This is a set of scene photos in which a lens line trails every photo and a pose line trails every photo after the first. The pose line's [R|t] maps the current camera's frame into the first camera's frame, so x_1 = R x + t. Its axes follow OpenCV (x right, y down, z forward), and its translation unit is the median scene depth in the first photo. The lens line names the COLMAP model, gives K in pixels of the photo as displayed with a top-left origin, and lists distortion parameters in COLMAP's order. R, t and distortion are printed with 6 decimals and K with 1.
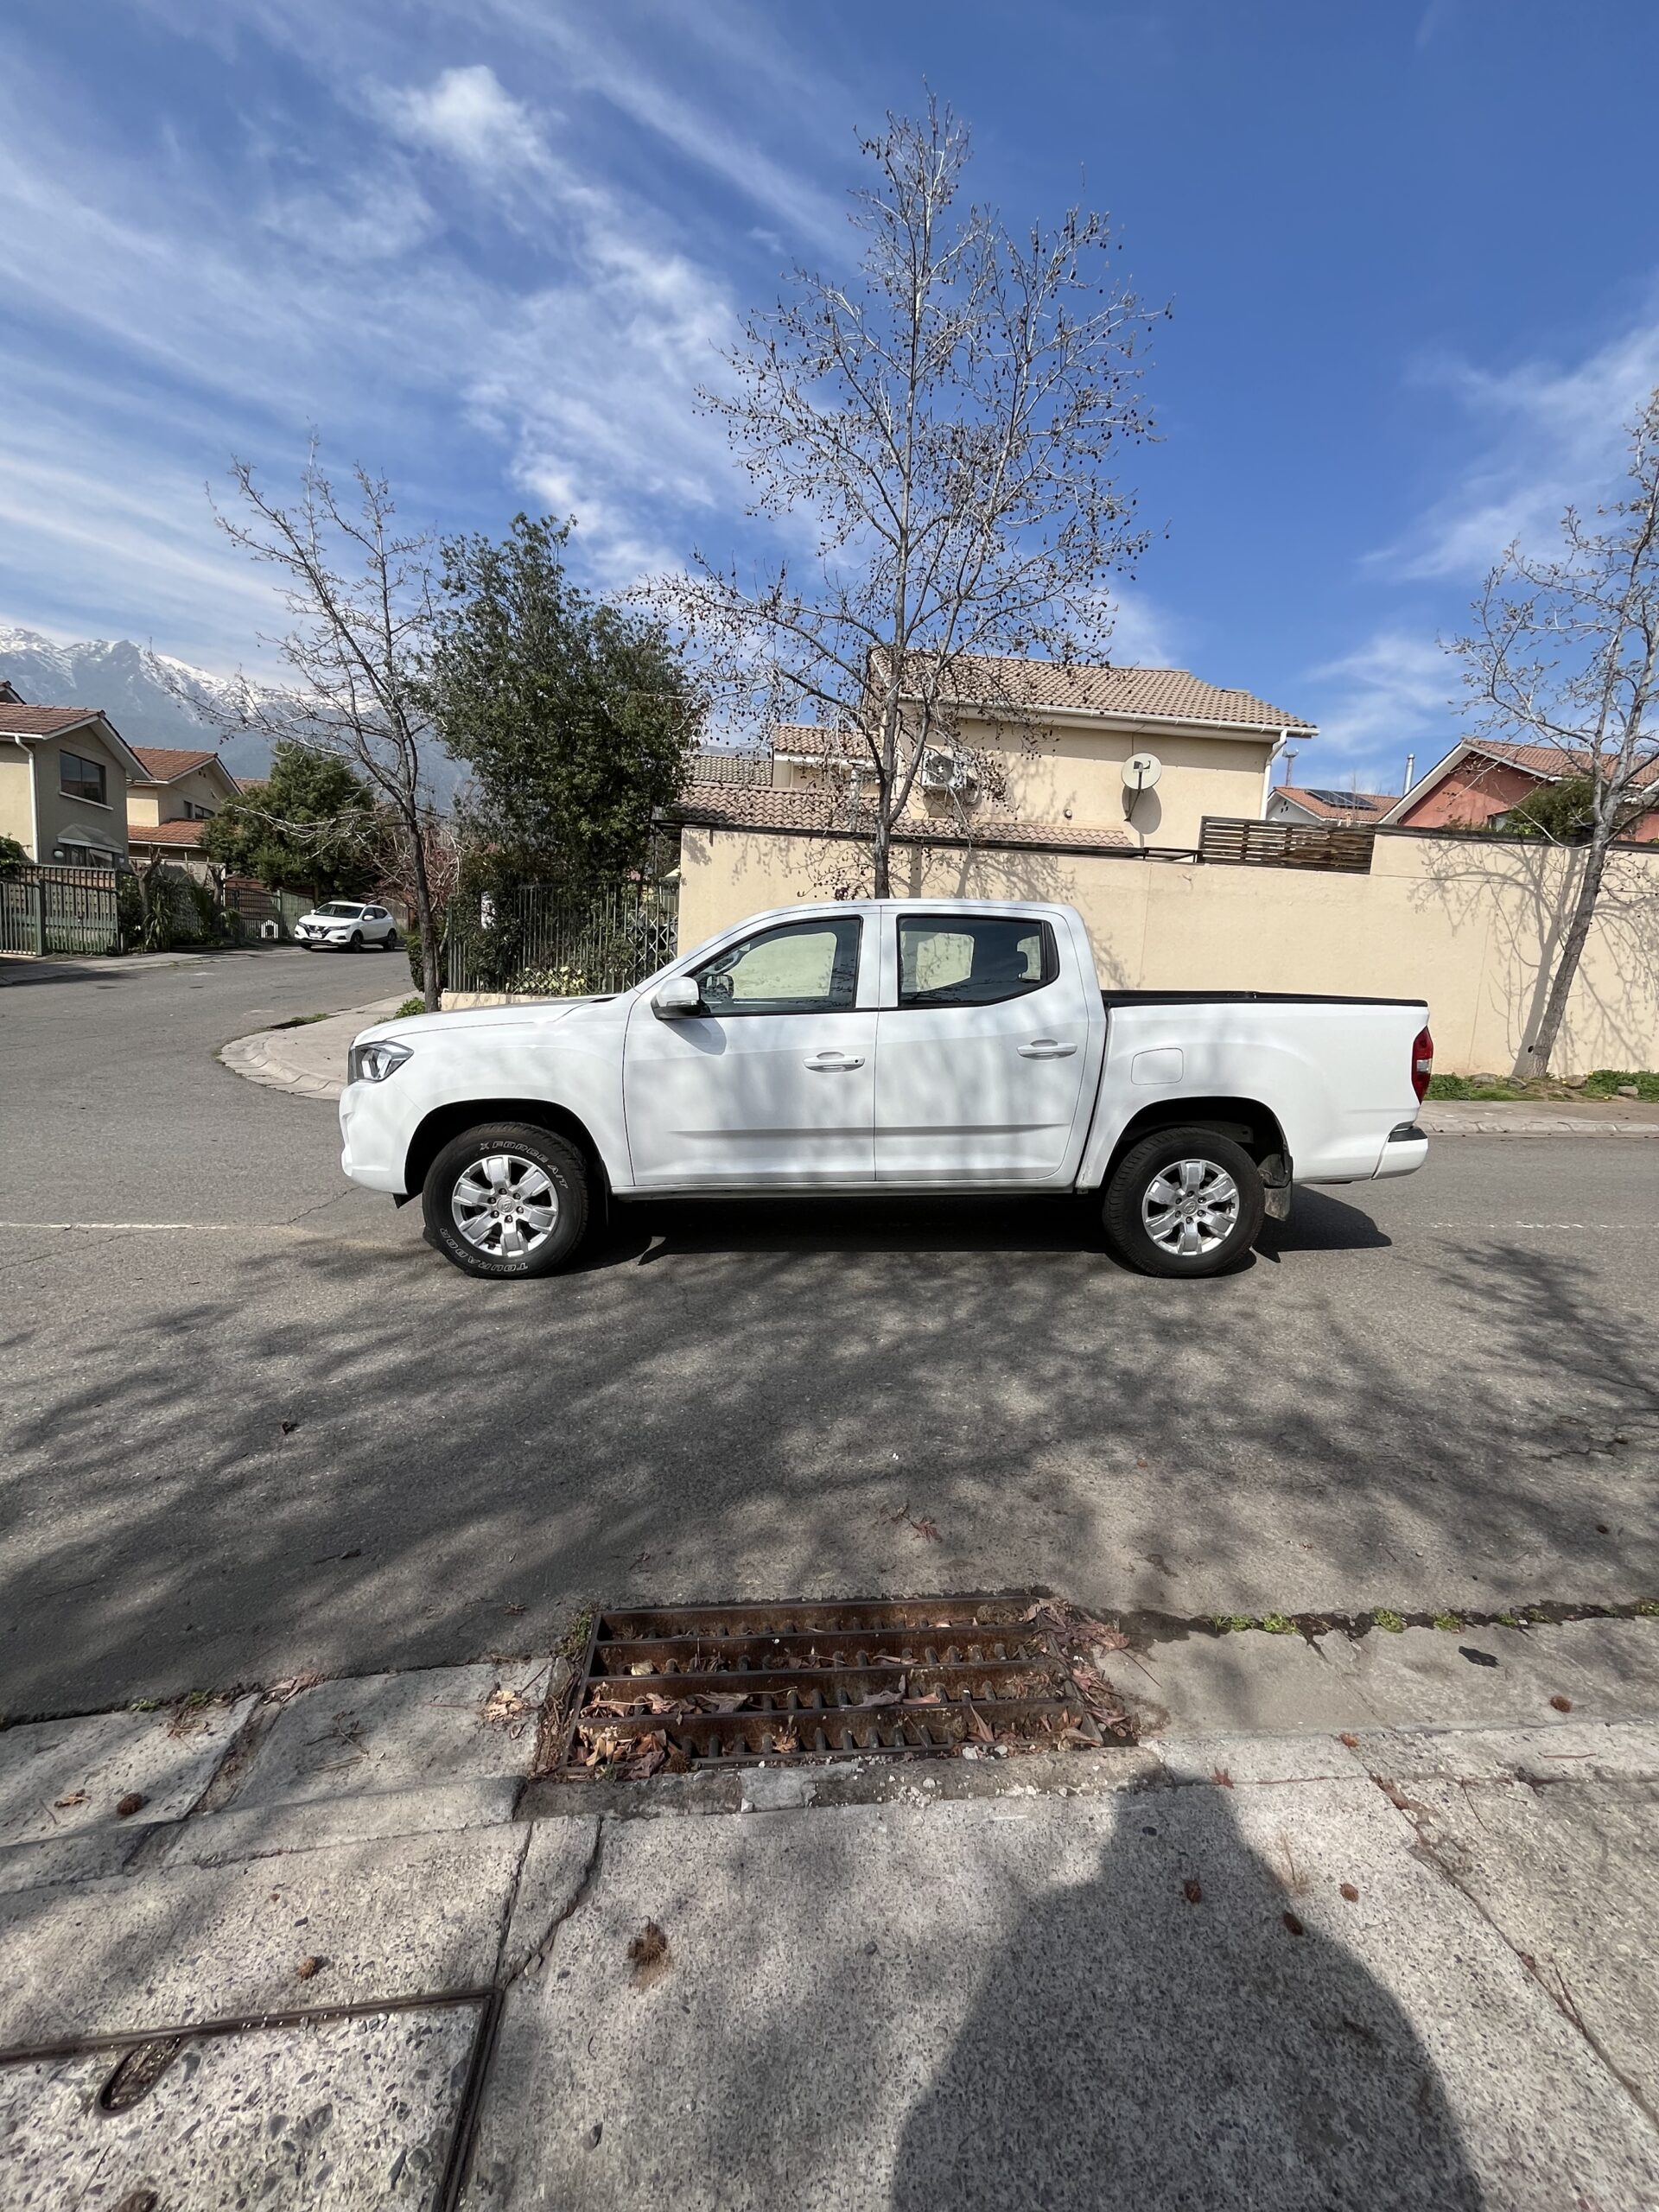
lens RADIAL K [[891.7, 0, 829.6], [0, 891.7, 1109.8], [0, 0, 1]] dist [-0.006747, 0.000184]
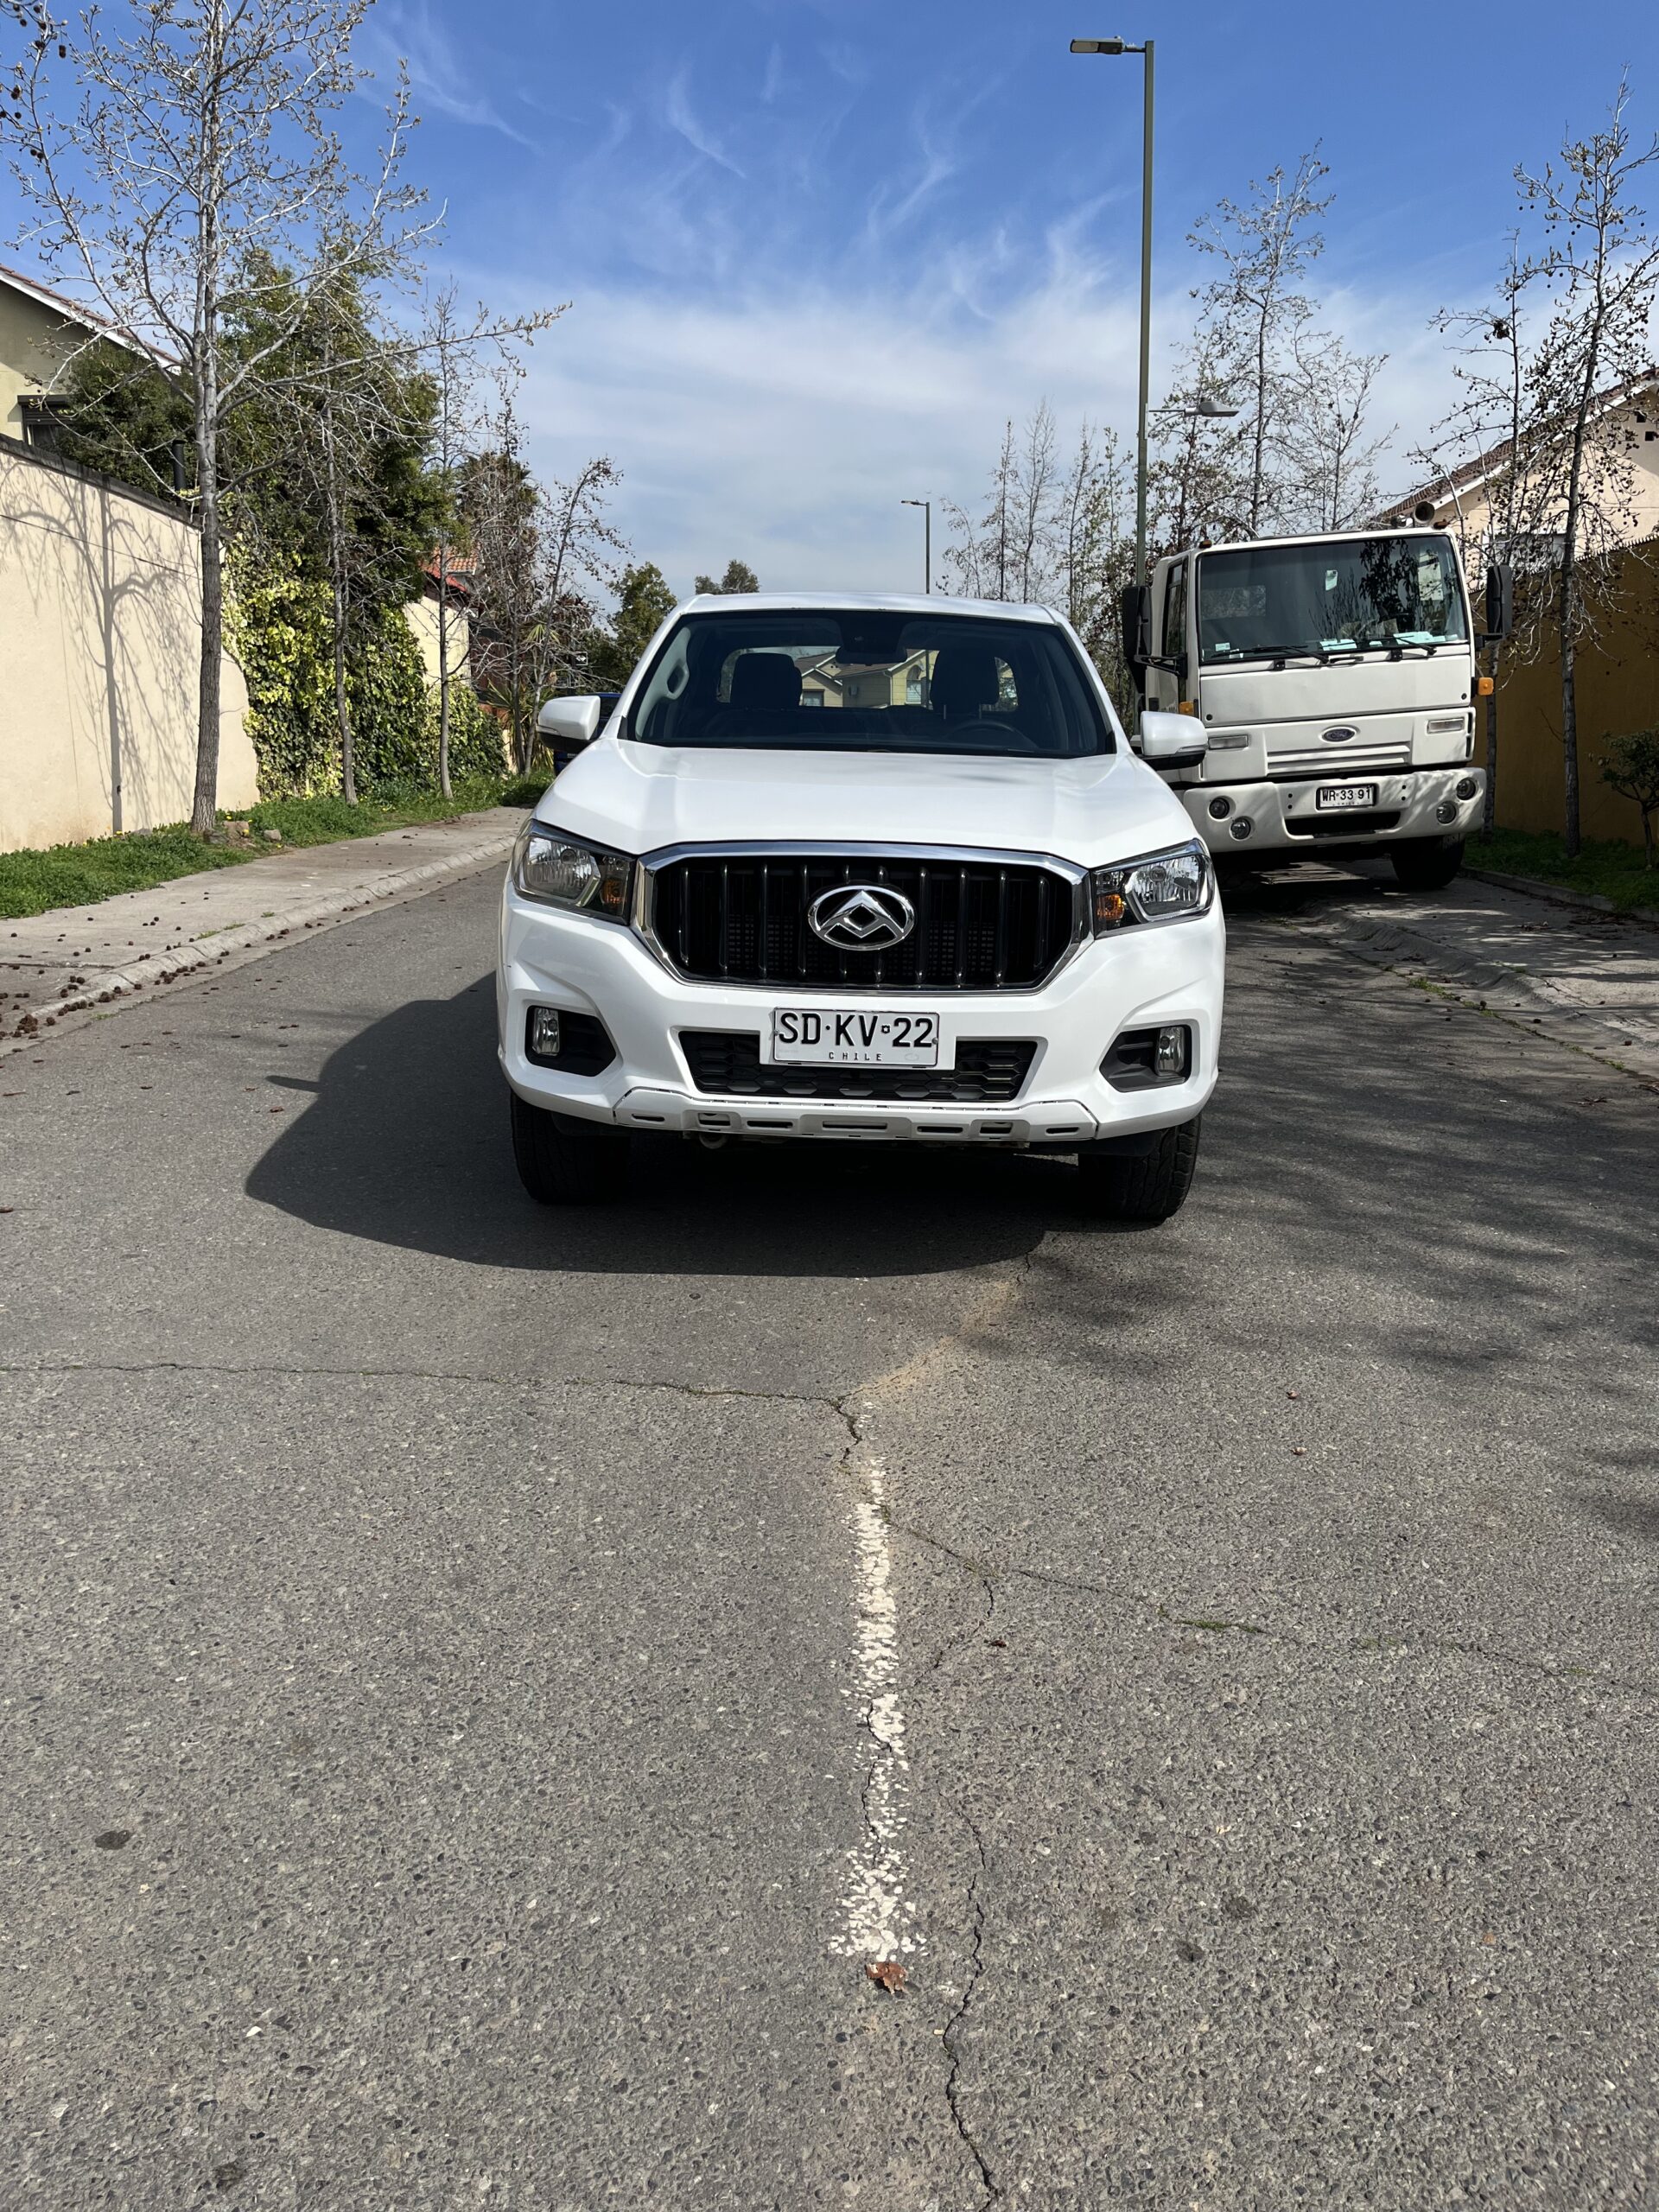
lens RADIAL K [[1684.6, 0, 825.8], [0, 1684.6, 1113.8], [0, 0, 1]] dist [0.038306, -0.021195]
pose [[0.073358, -0.243134, 0.967215, -0.520316], [0.136613, 0.963136, 0.231747, -0.062216], [-0.987905, 0.115134, 0.103869, 0.382009]]
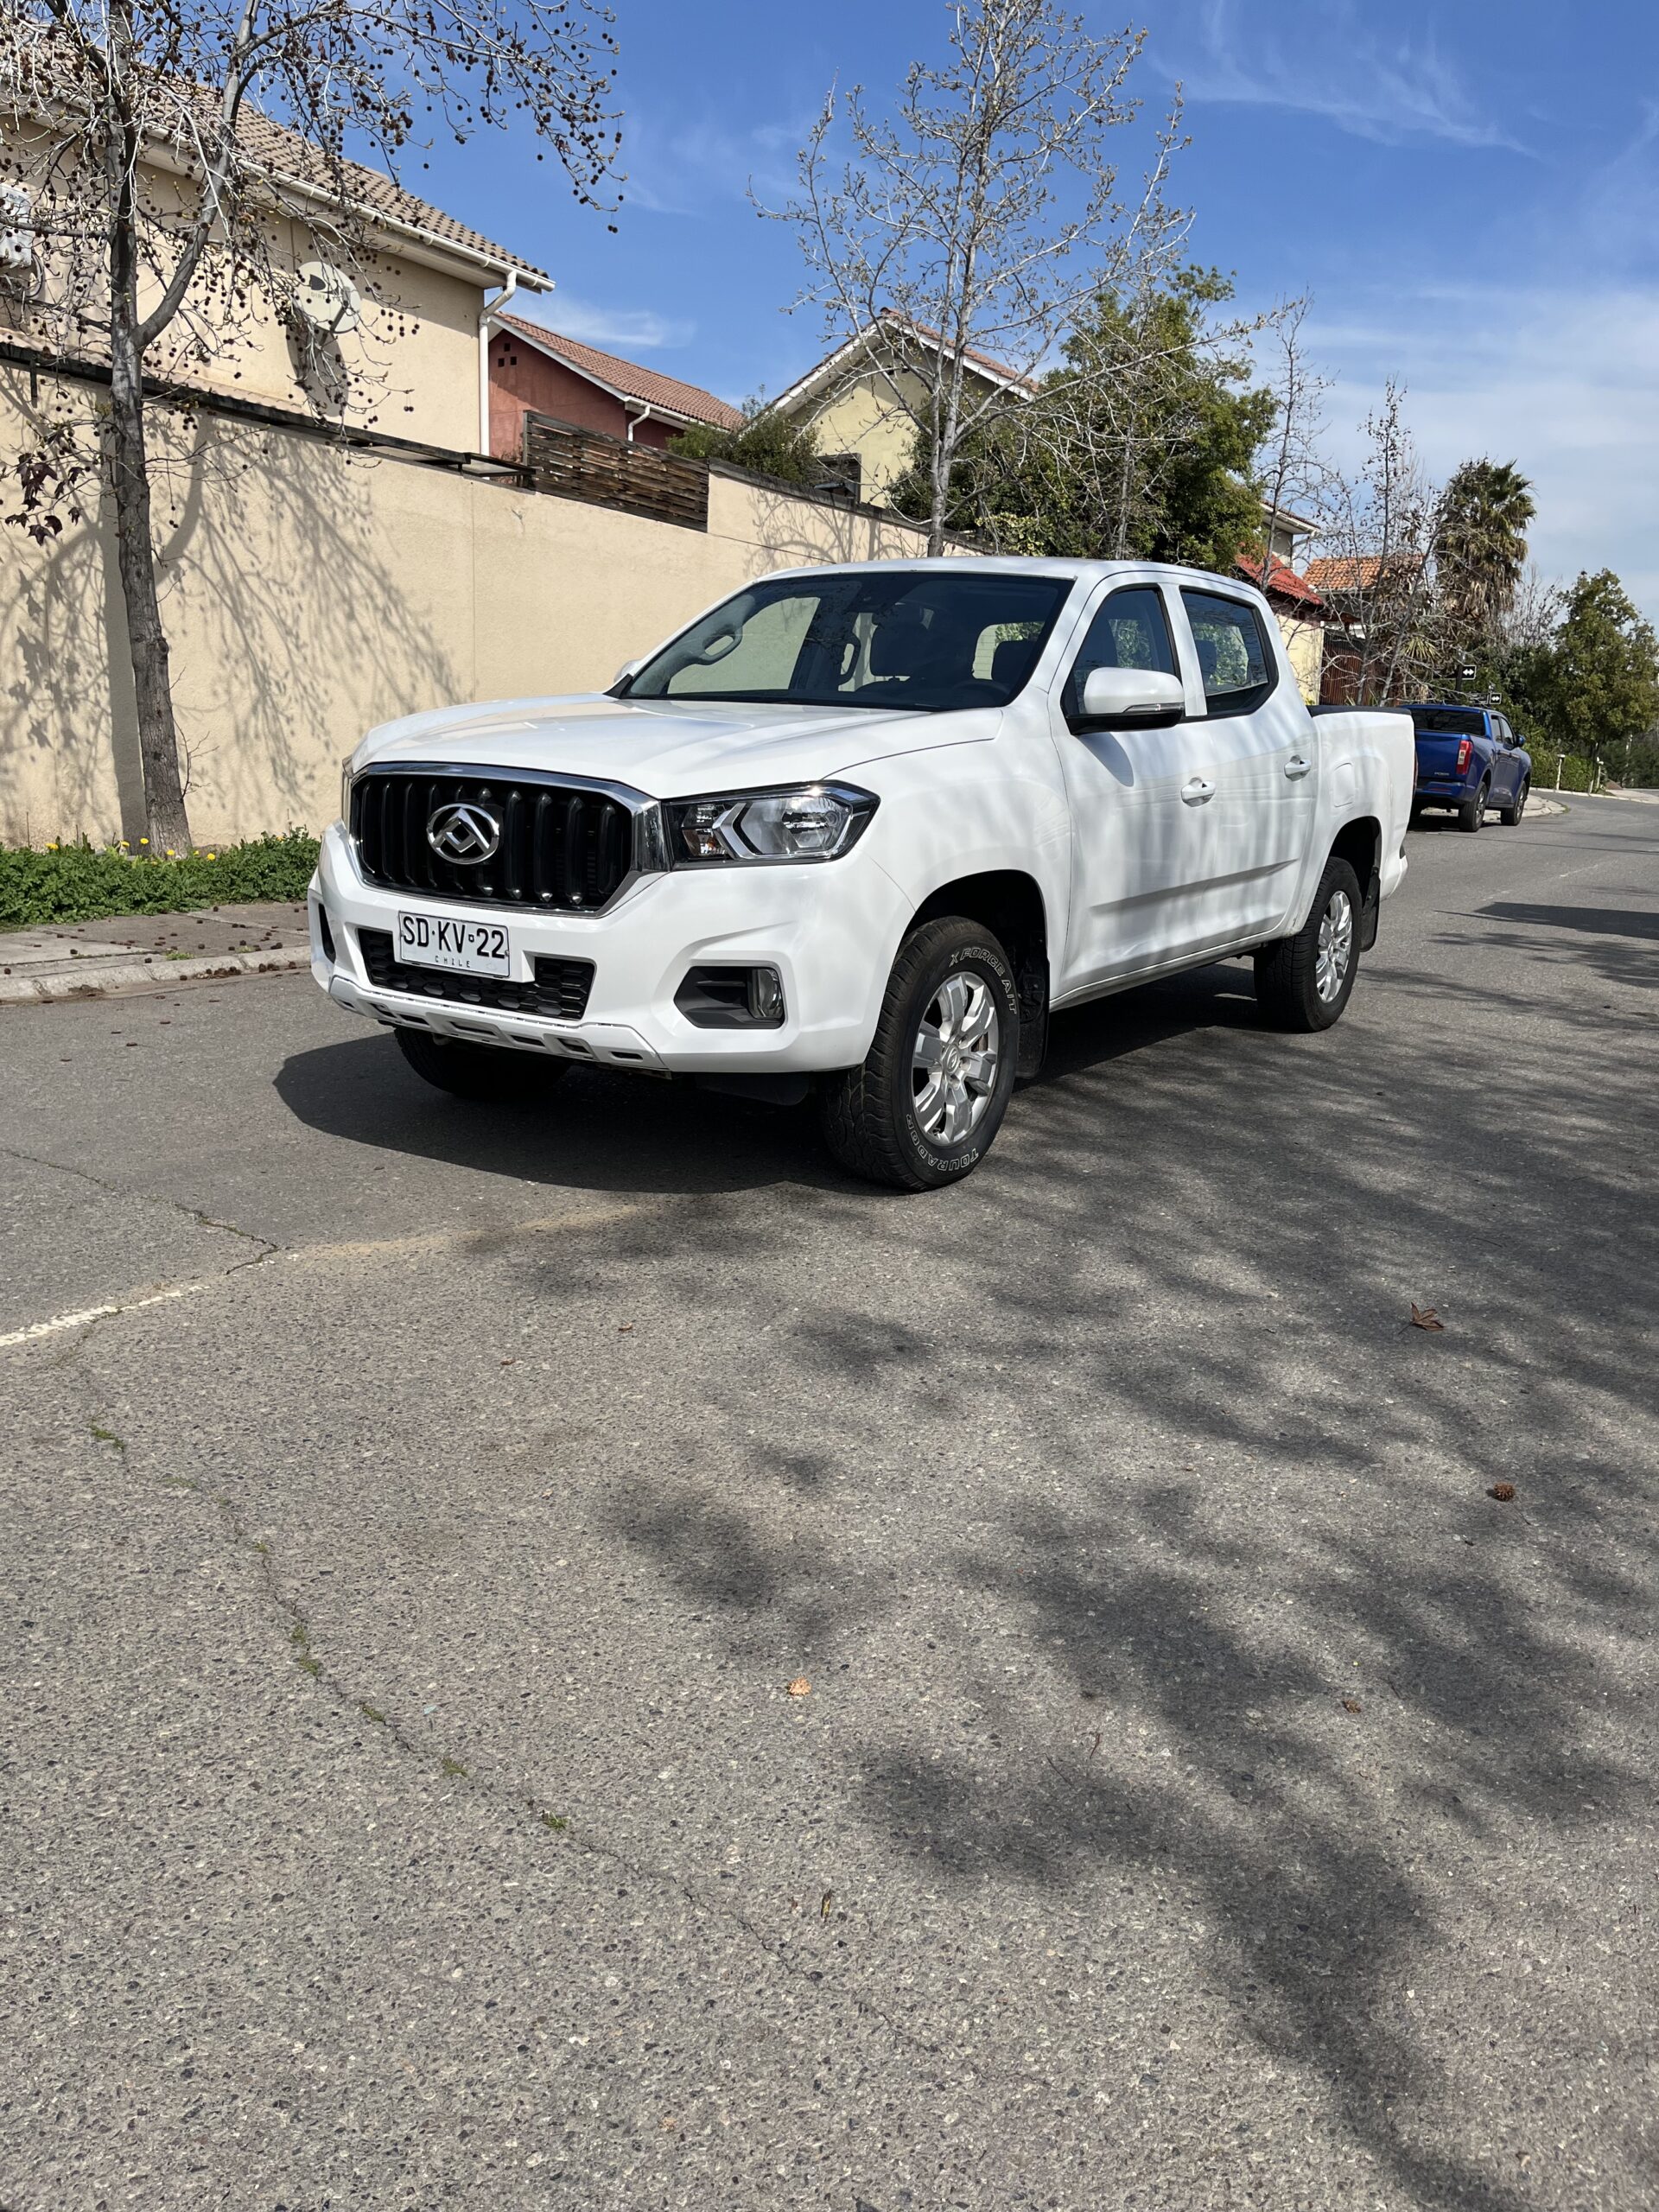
lens RADIAL K [[1684.6, 0, 820.0], [0, 1684.6, 1096.0], [0, 0, 1]] dist [0.038306, -0.021195]
pose [[0.605623, -0.172686, 0.776789, -0.436814], [0.102145, 0.984964, 0.139328, -0.010777], [-0.789169, -0.005035, 0.614156, 0.132084]]
